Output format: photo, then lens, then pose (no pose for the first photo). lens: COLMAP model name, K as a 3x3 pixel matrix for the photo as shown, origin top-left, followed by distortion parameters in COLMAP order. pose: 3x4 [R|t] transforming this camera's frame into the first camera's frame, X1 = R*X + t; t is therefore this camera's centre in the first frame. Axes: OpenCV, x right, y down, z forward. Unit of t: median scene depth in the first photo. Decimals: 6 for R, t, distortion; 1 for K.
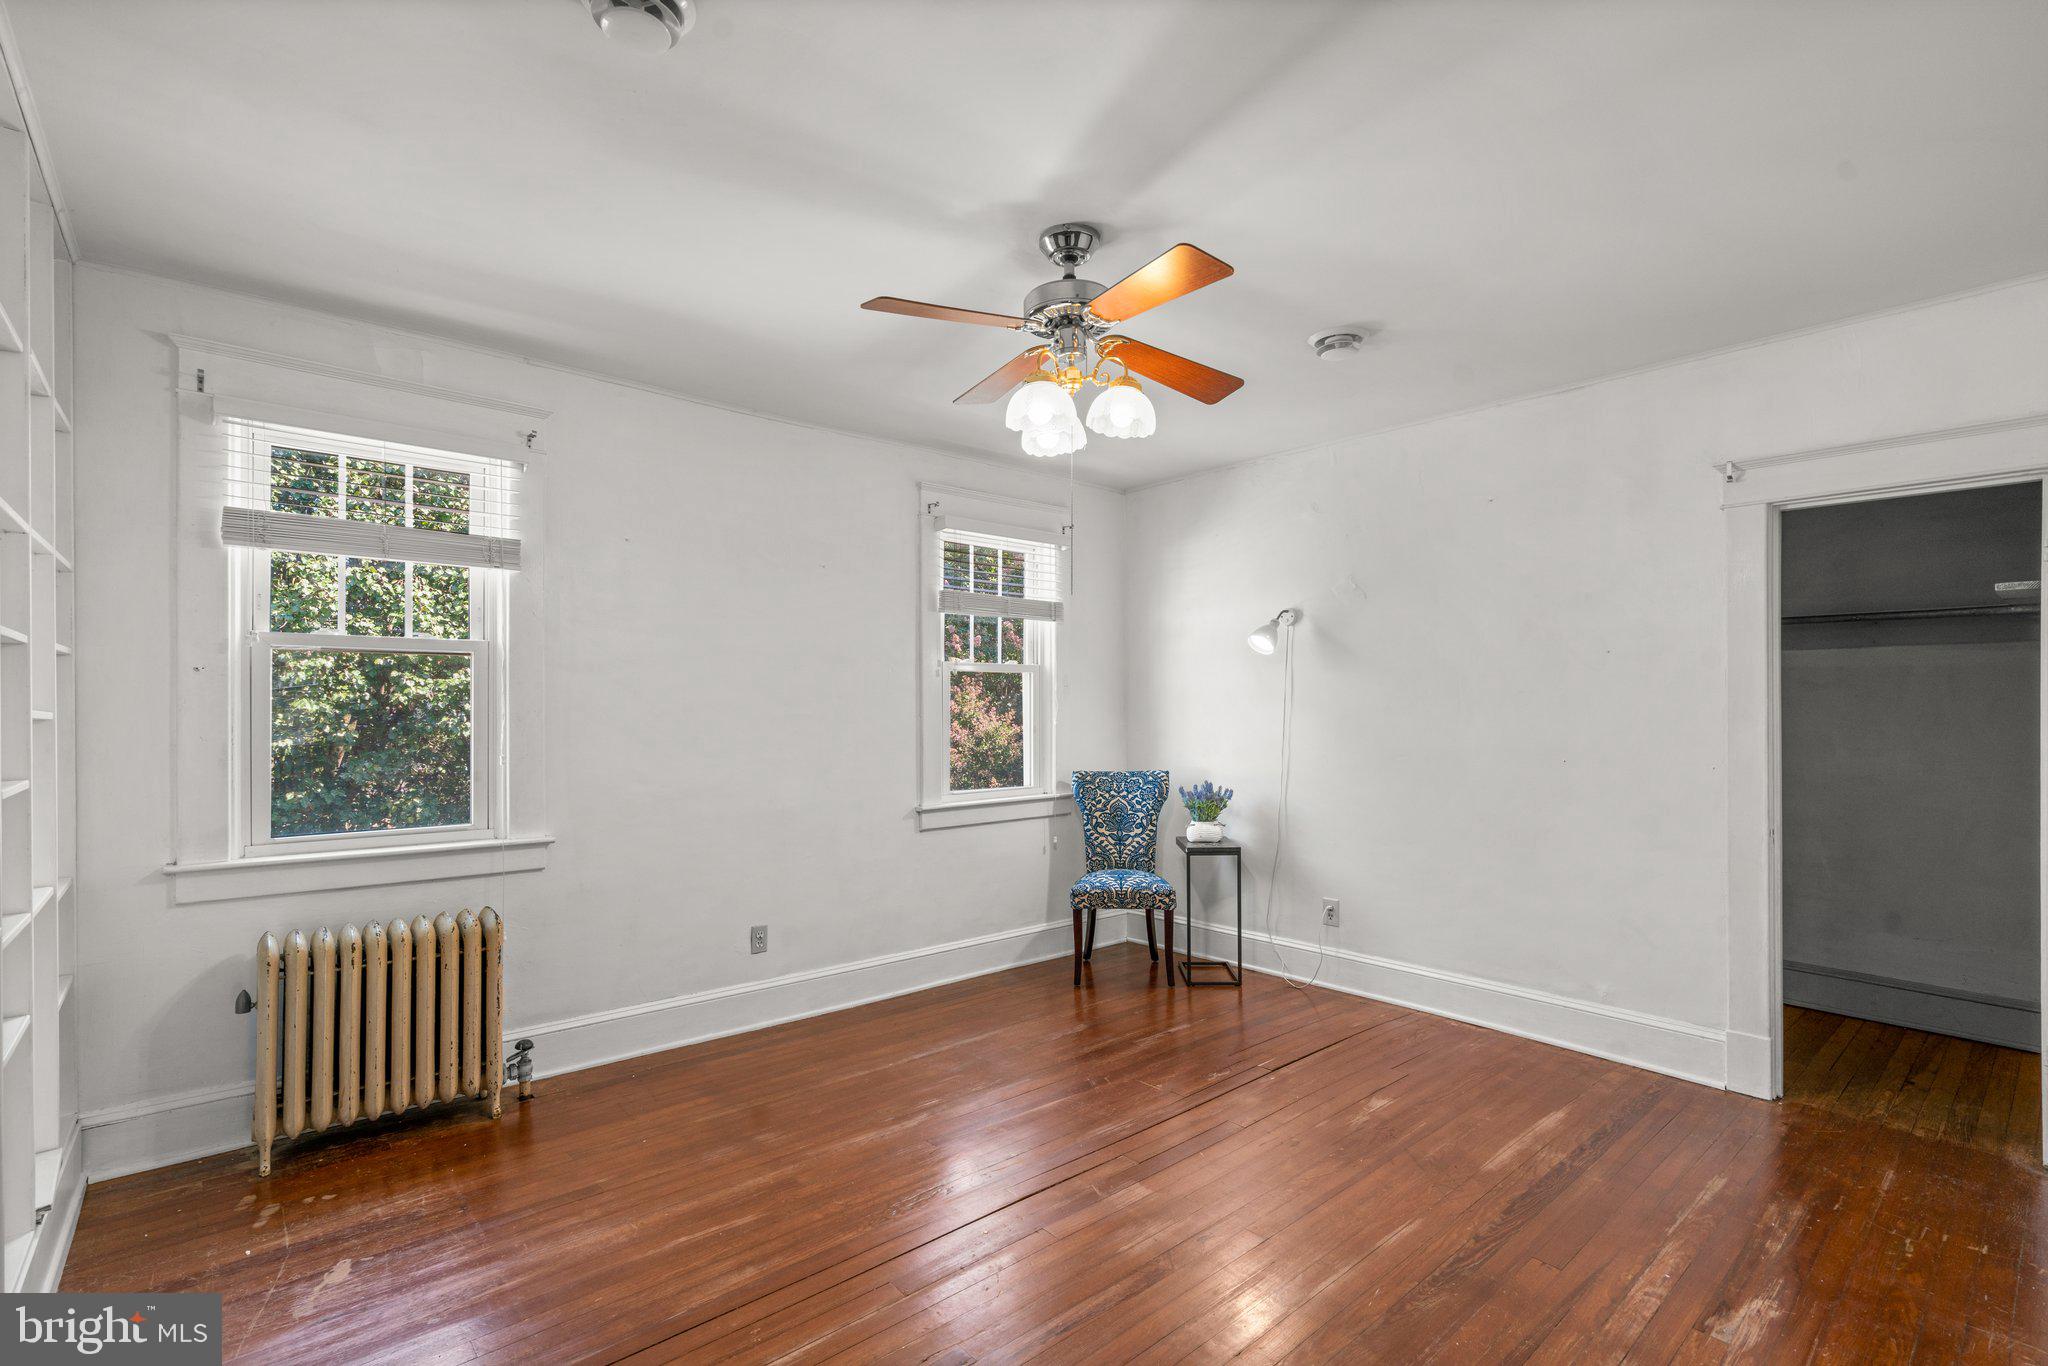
lens RADIAL K [[933.5, 0, 1023.9], [0, 933.5, 691.3], [0, 0, 1]] dist [-0.003325, 0.000935]
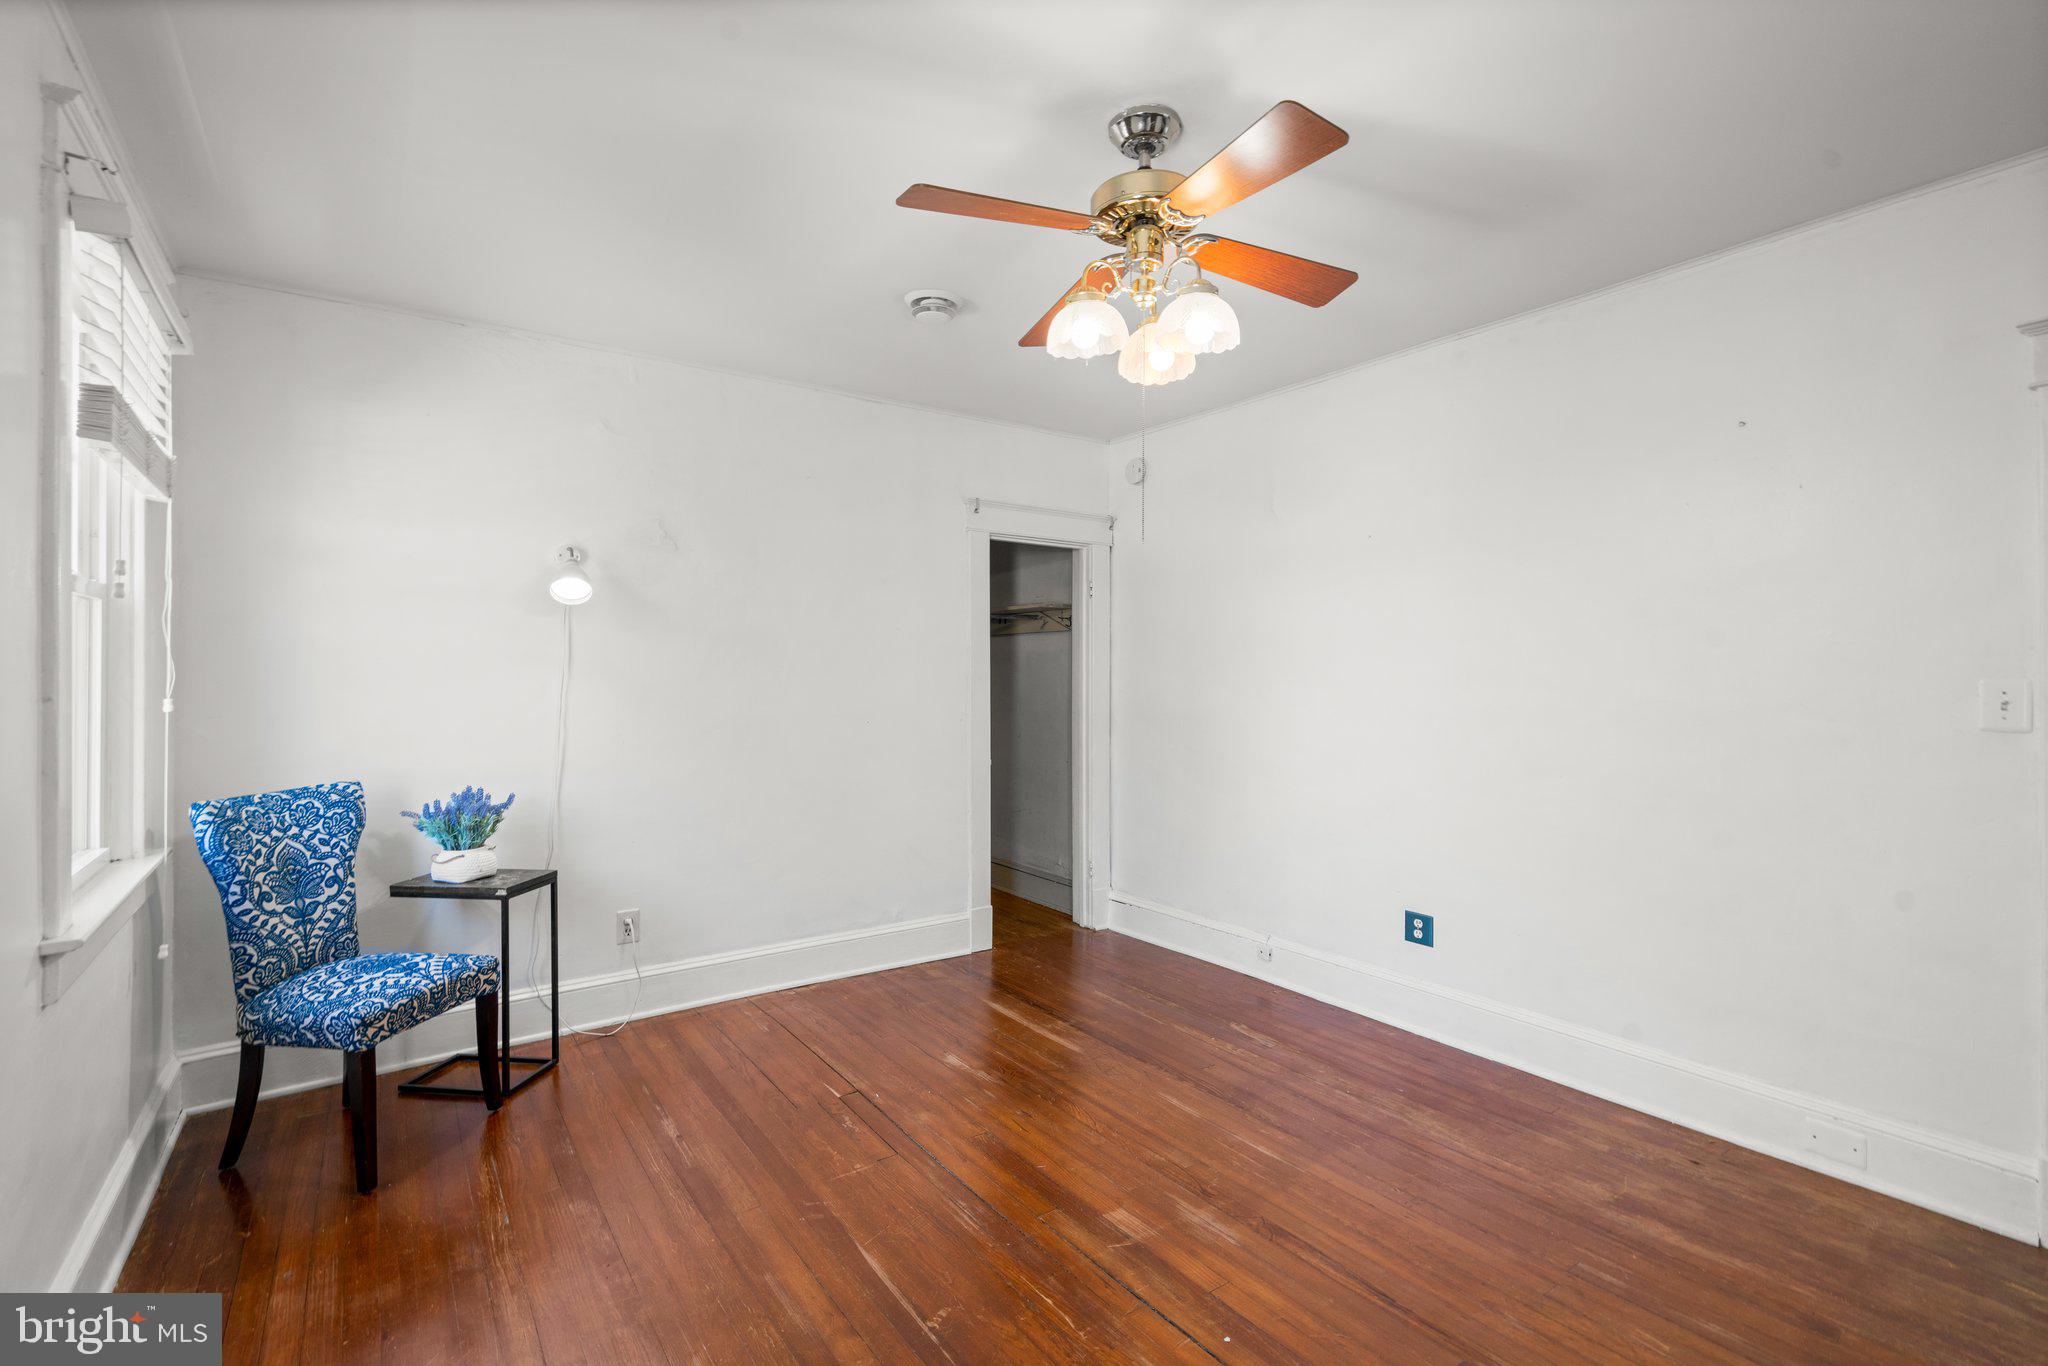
lens RADIAL K [[938.5, 0, 1020.4], [0, 938.5, 662.4], [0, 0, 1]] dist [-0.004763, -0.000295]
pose [[0.095071, 0.012122, 0.995397, -0.509906], [-0.020611, 0.999735, -0.010206, 0.007916], [-0.995257, -0.019546, 0.095296, 0.653311]]
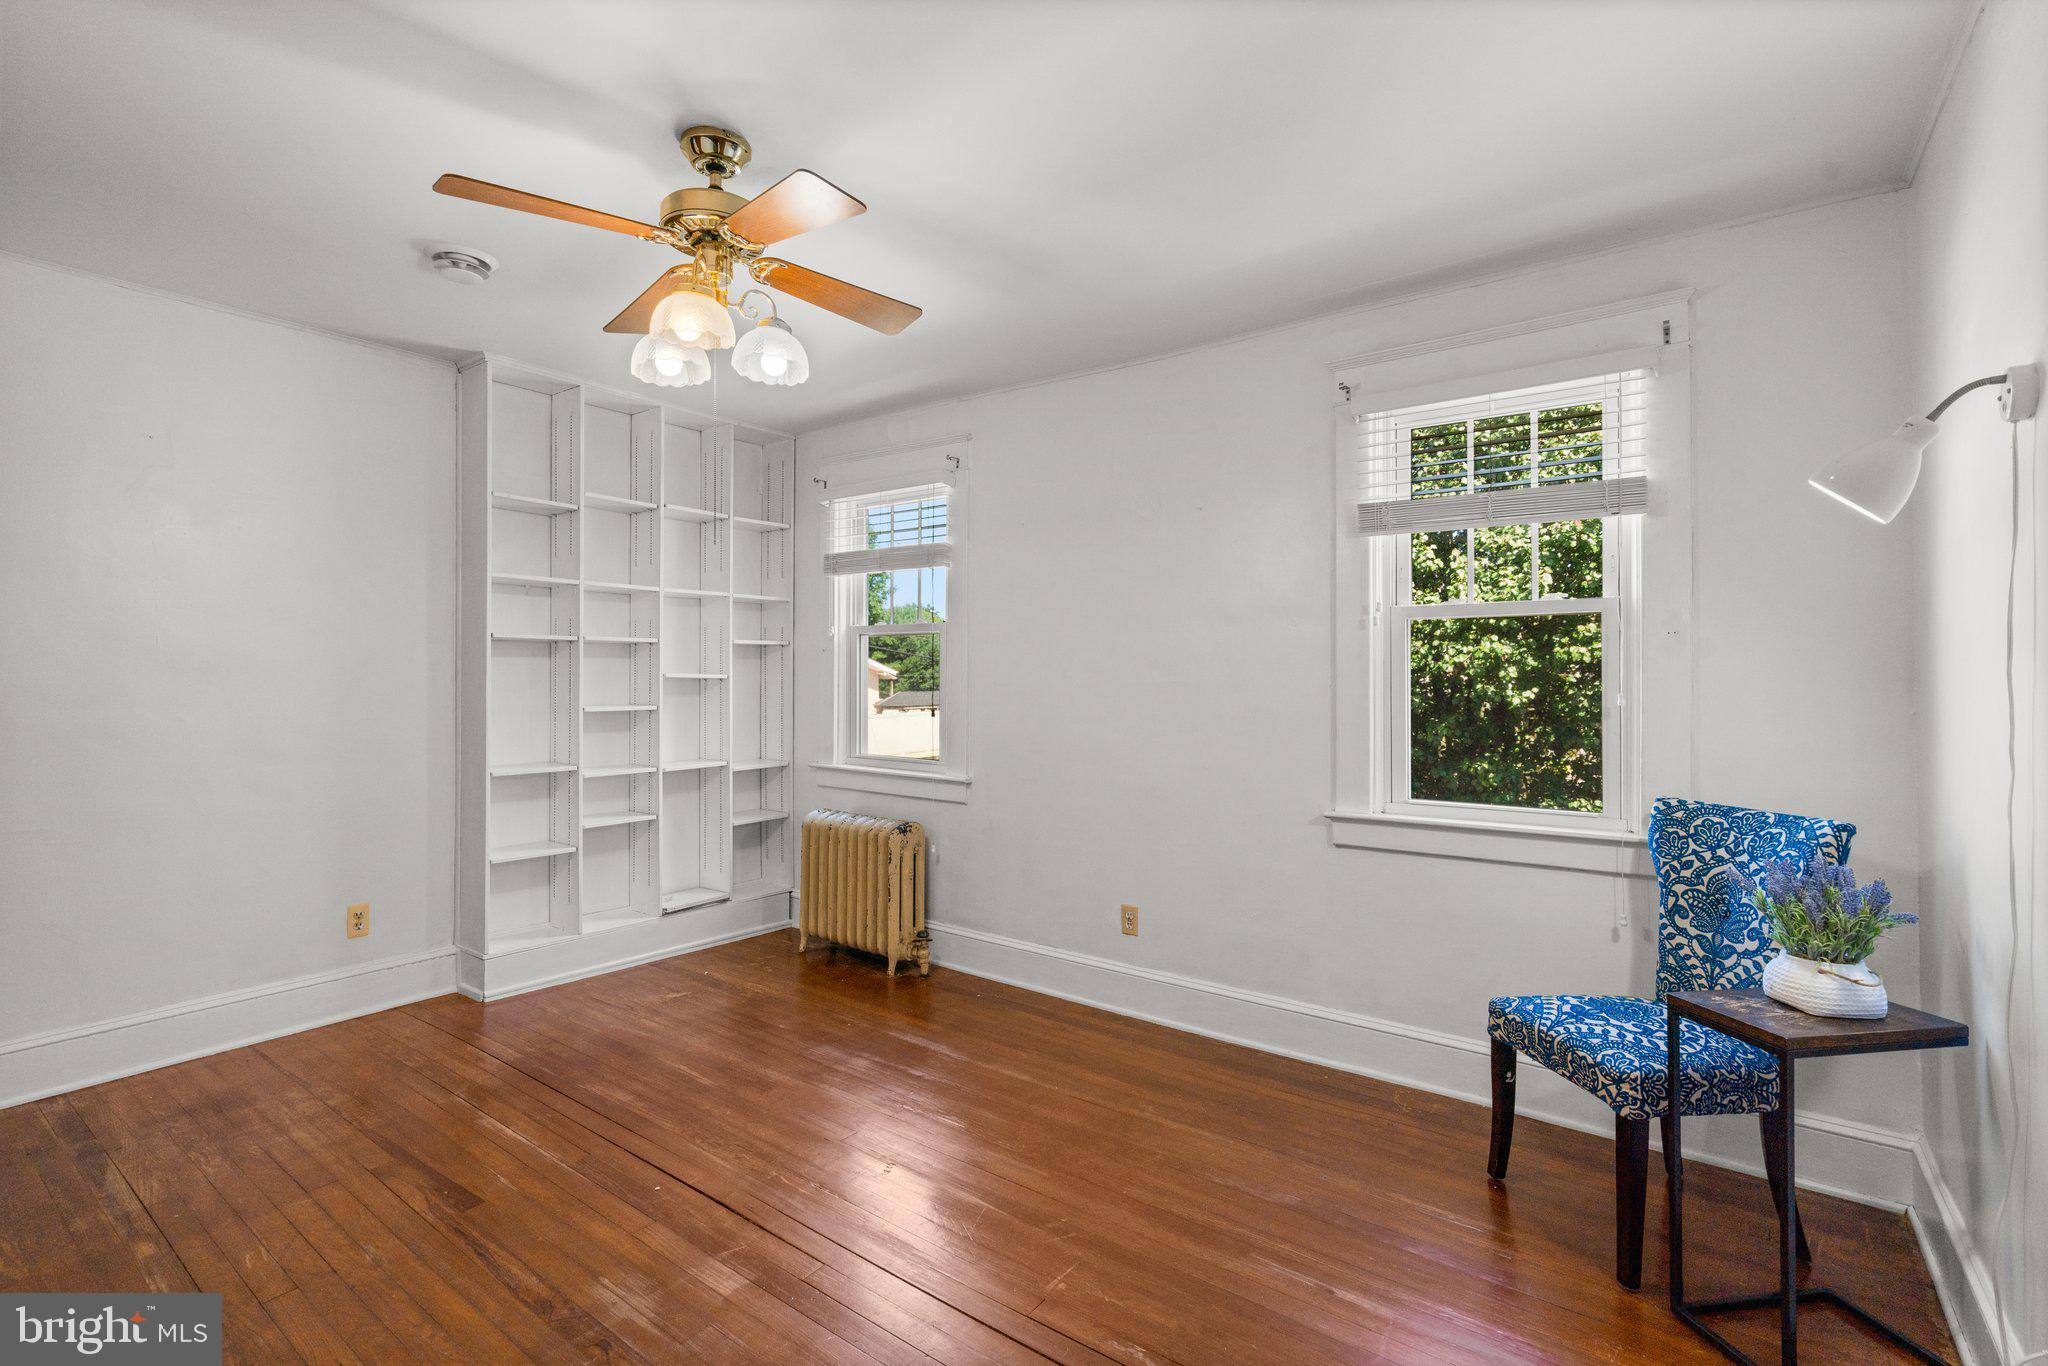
lens RADIAL K [[925.8, 0, 1008.7], [0, 925.8, 676.0], [0, 0, 1]] dist [-0.023758, 0.000254]
pose [[0.209425, 0.002434, -0.977822, 0.594469], [0.014928, 0.999872, 0.005686, 0.013811], [0.977711, -0.015788, 0.209362, 0.690945]]
